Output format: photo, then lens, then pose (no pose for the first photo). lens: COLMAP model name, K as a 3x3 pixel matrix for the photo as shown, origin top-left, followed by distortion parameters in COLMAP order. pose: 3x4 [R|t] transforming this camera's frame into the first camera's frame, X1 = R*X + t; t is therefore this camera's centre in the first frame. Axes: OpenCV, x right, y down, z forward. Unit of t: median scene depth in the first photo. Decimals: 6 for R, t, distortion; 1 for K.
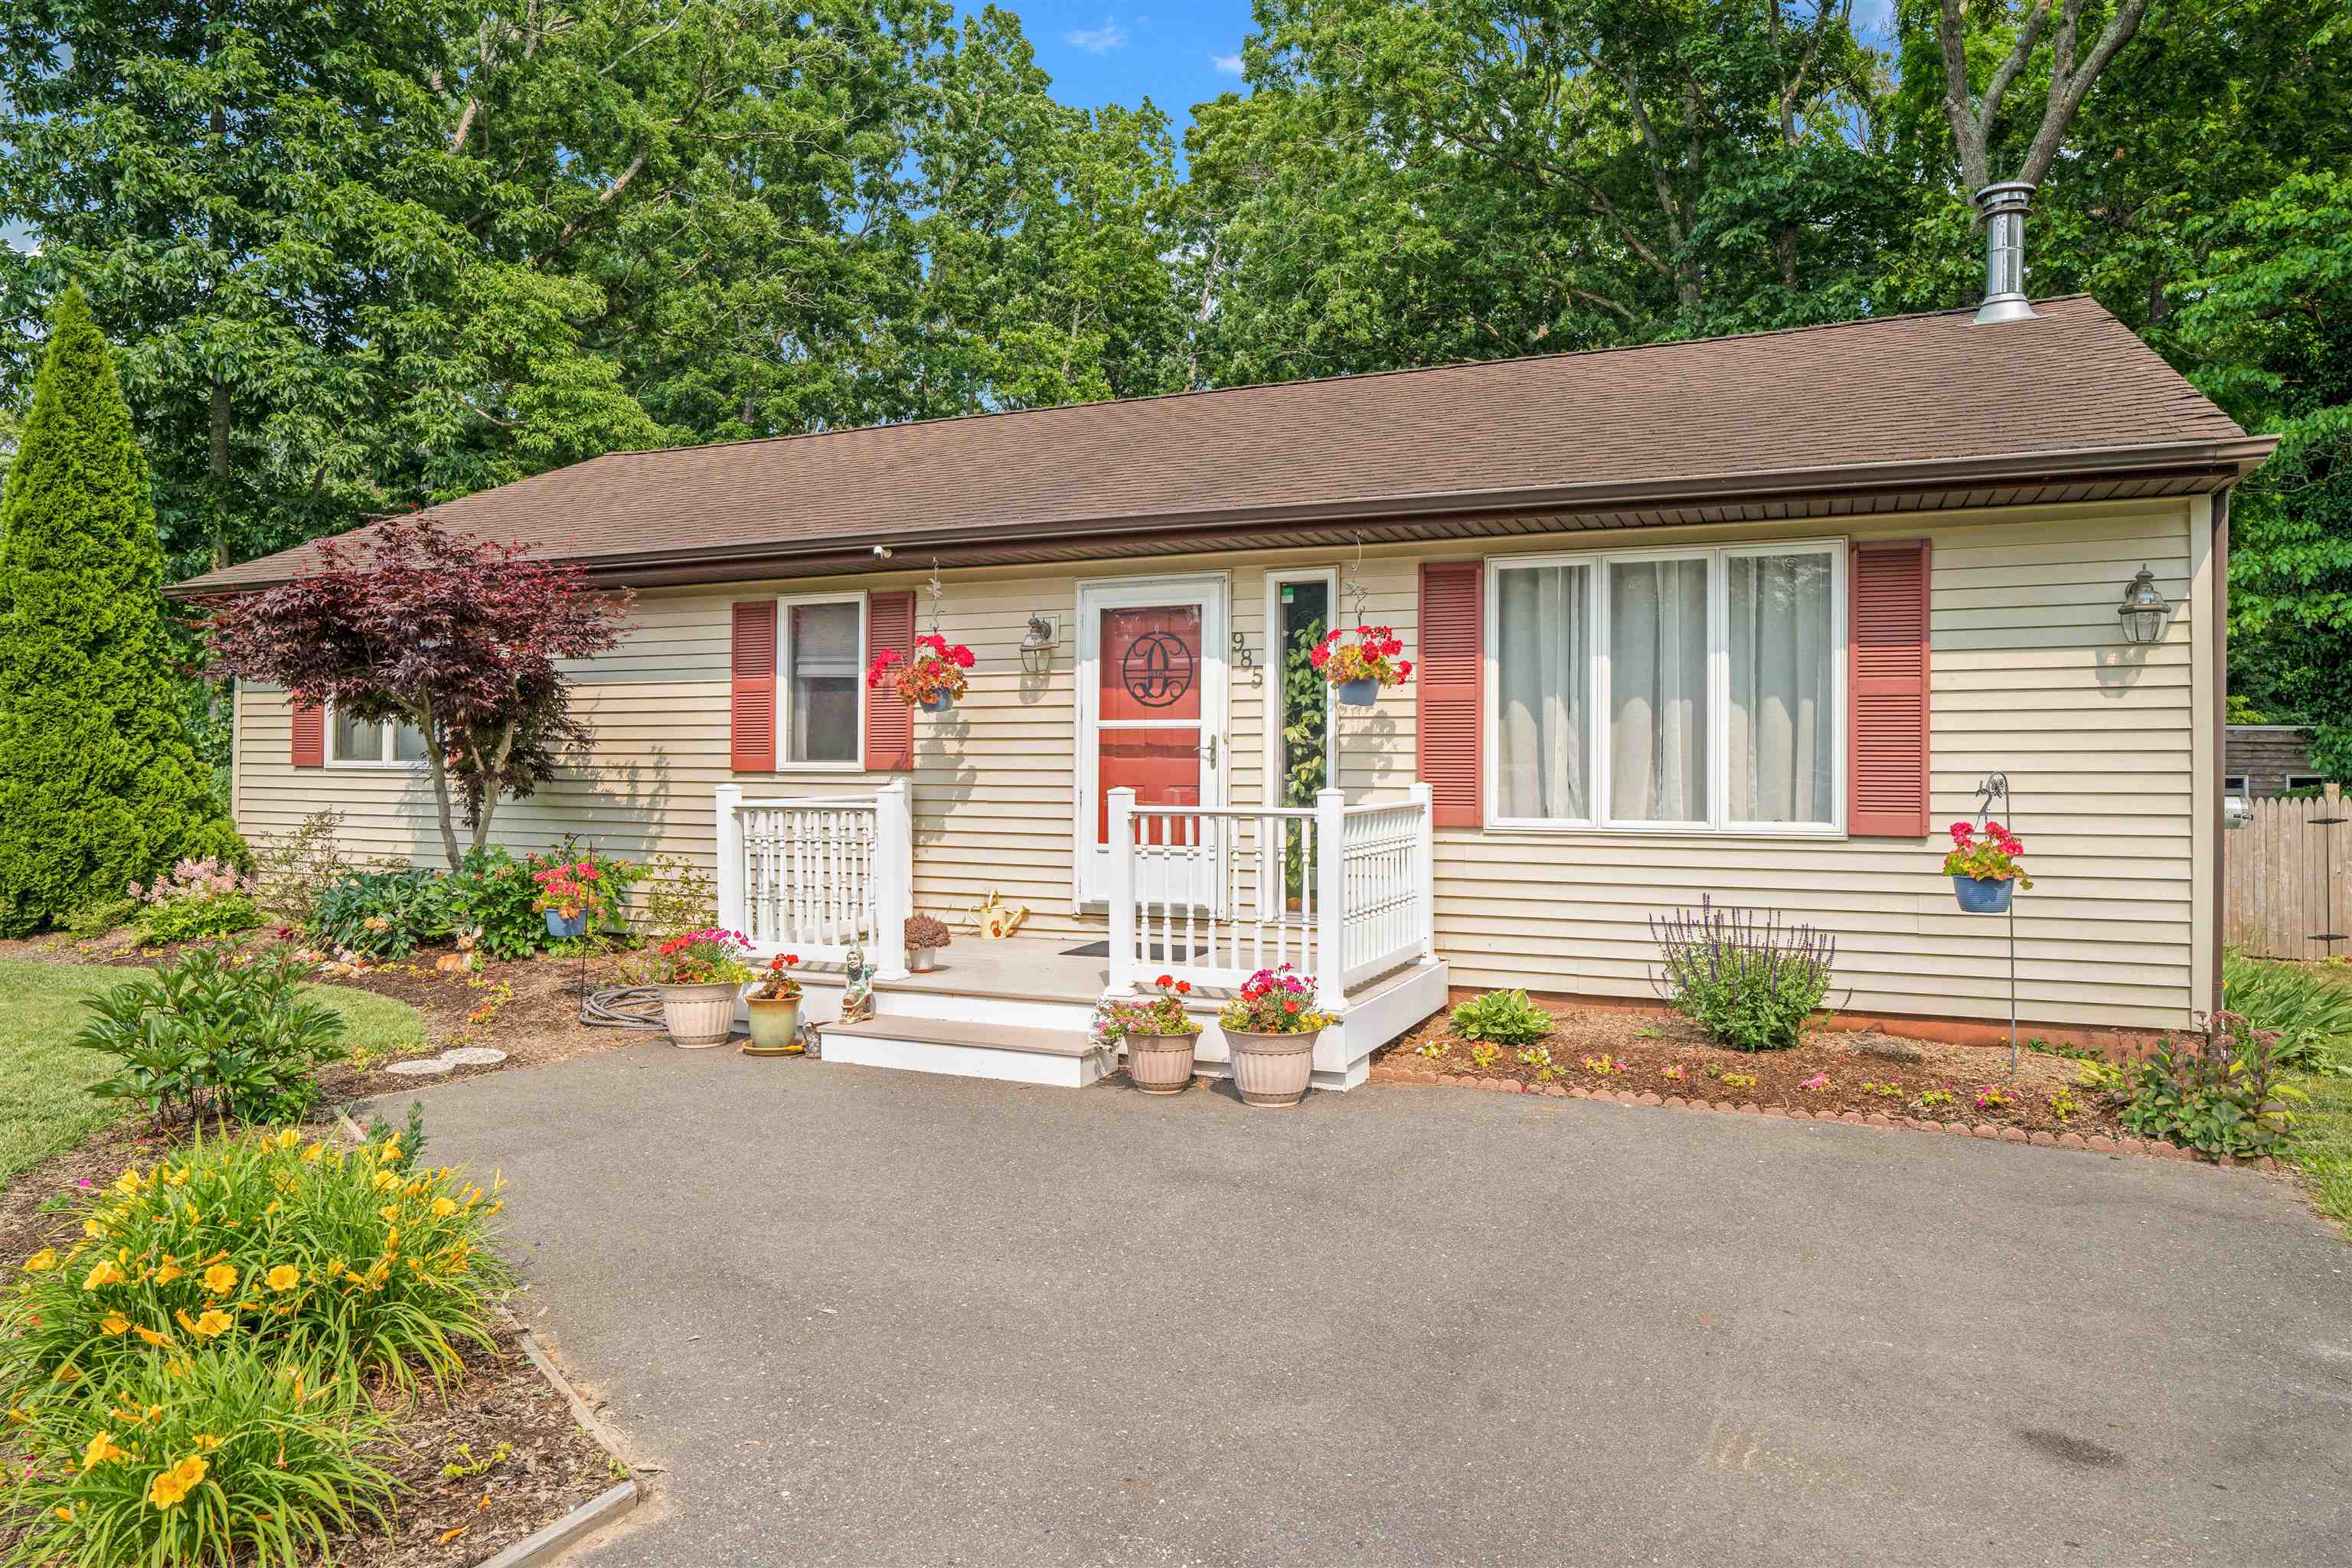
lens RADIAL K [[1637.0, 0, 1068.8], [0, 1637.0, 727.1], [0, 0, 1]] dist [-0.003223, 0.004131]
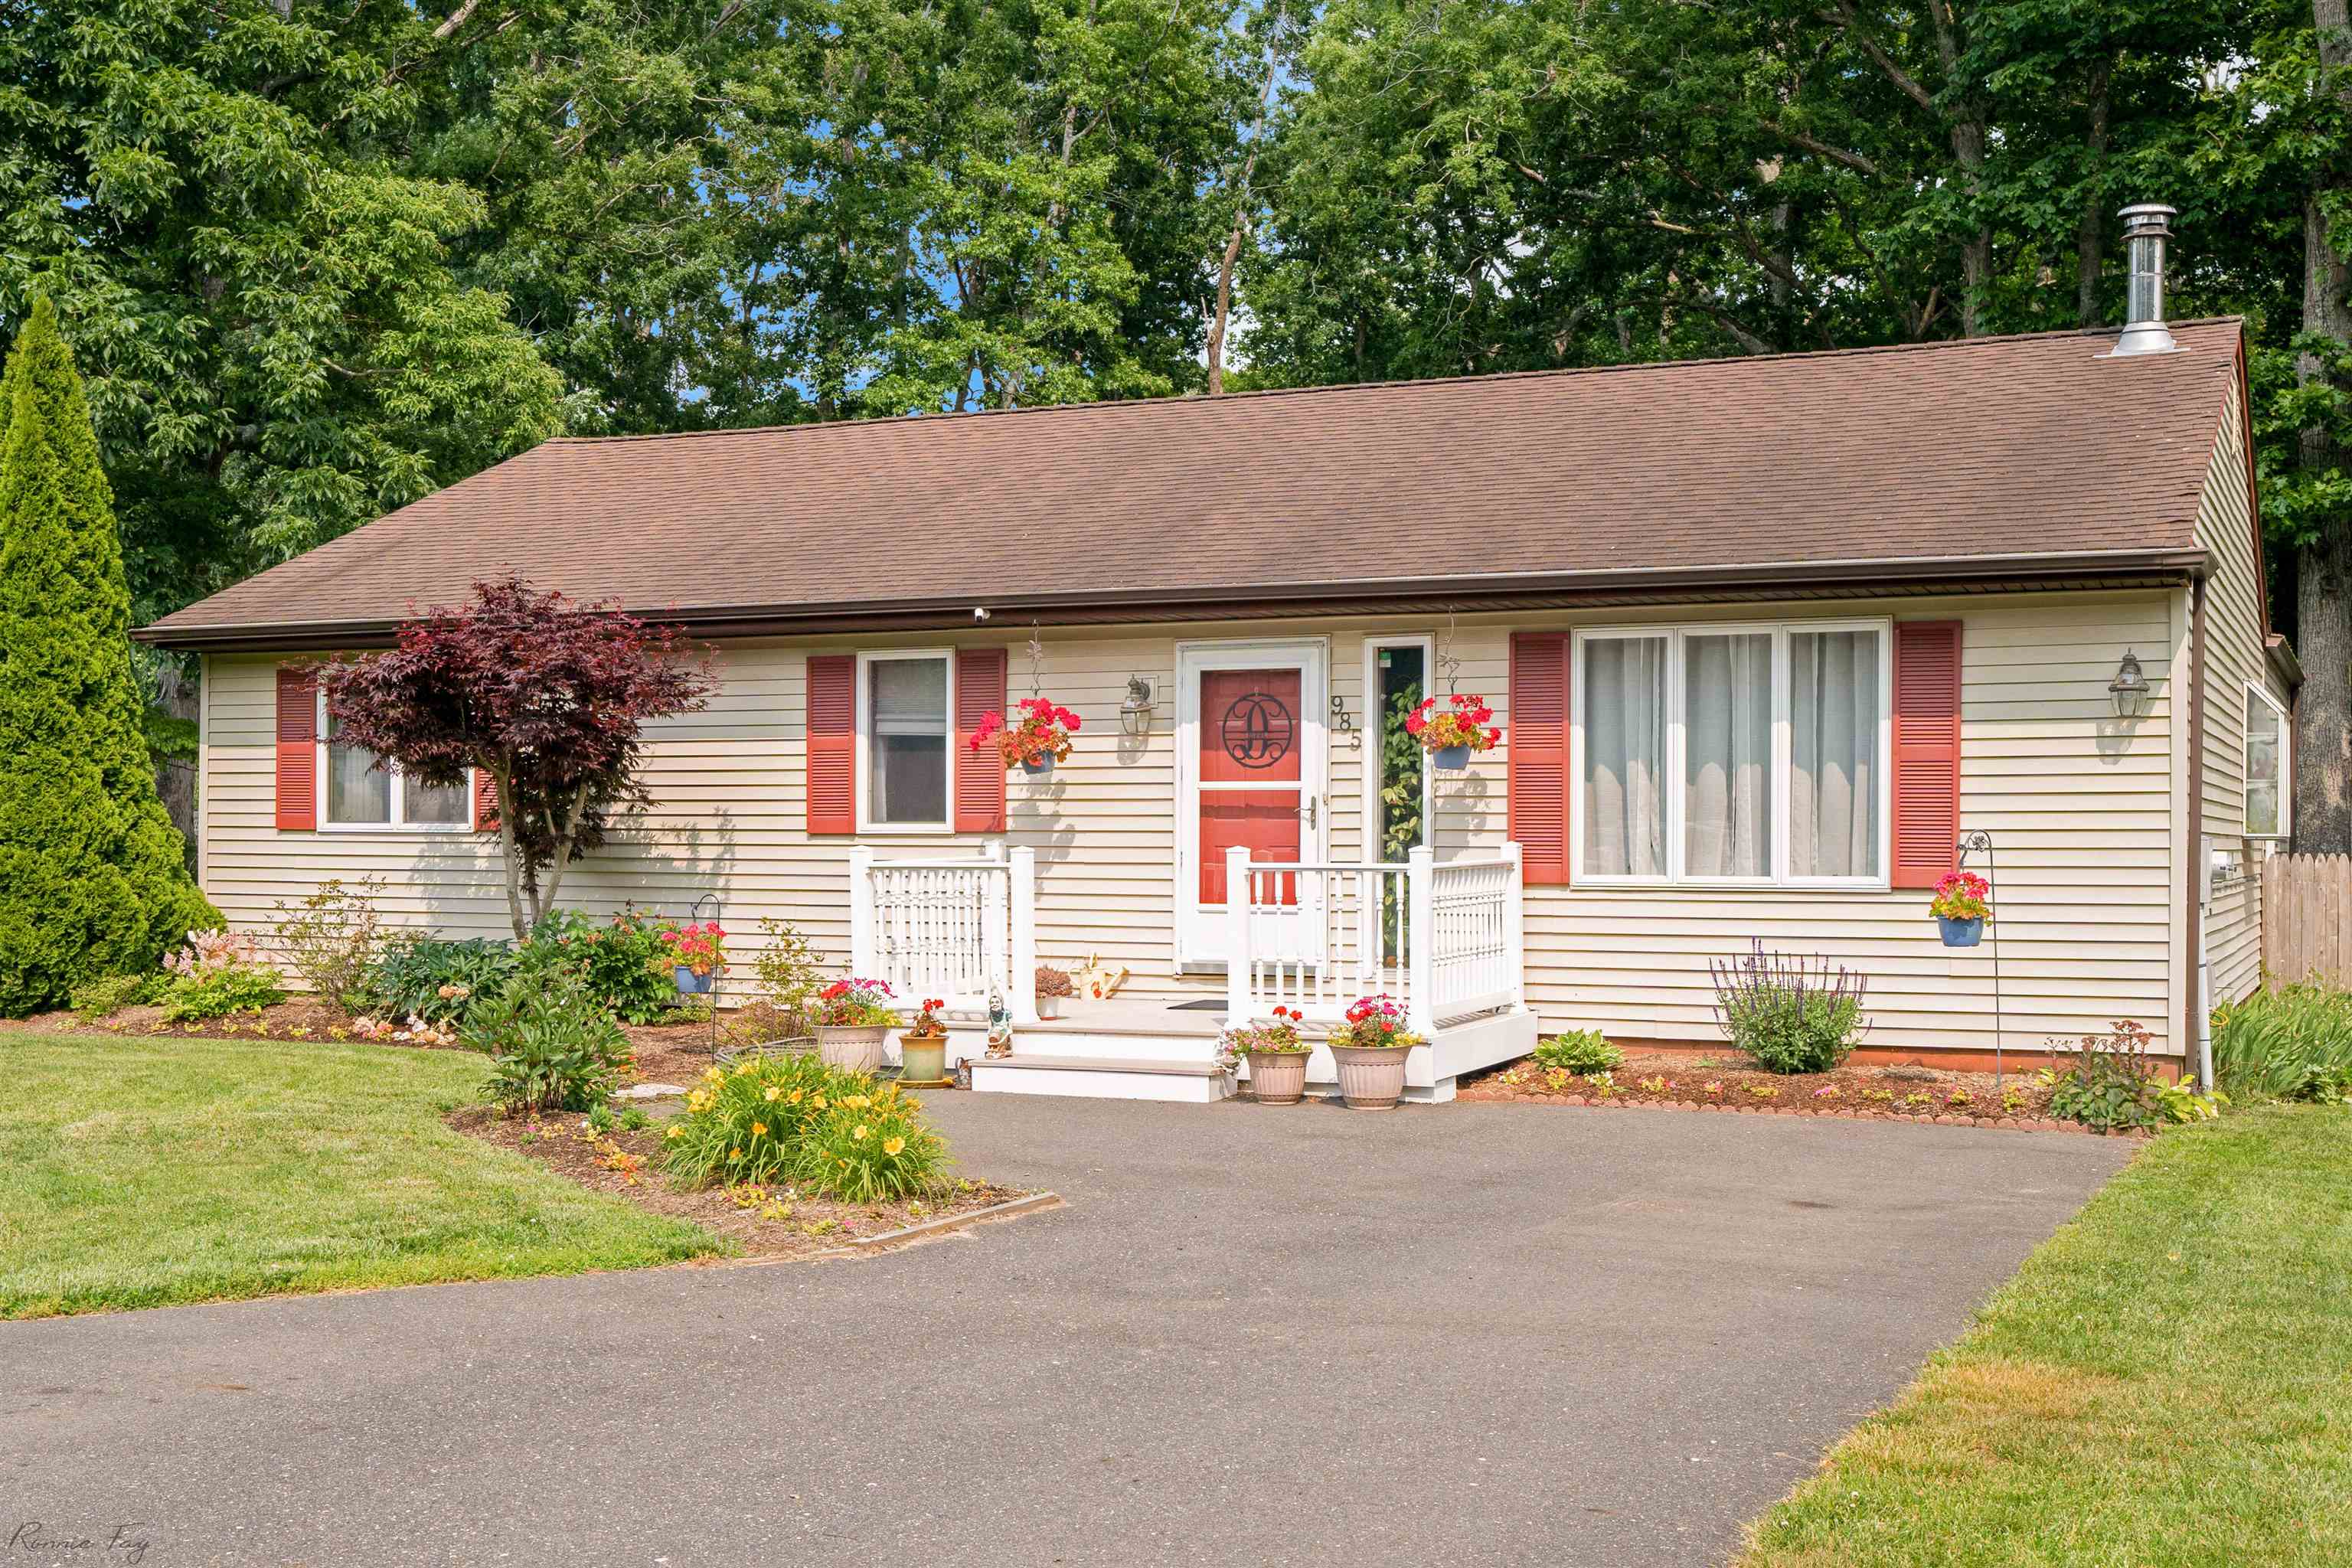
lens RADIAL K [[2505.6, 0, 1176.0], [0, 2505.6, 784.0], [0, 0, 1]] dist [0.006271, -0.015411]
pose [[0.998819, -0.002615, 0.048523, -0.071510], [0.002246, 0.999968, 0.007663, -0.014720], [-0.048541, -0.007544, 0.998793, -0.545682]]
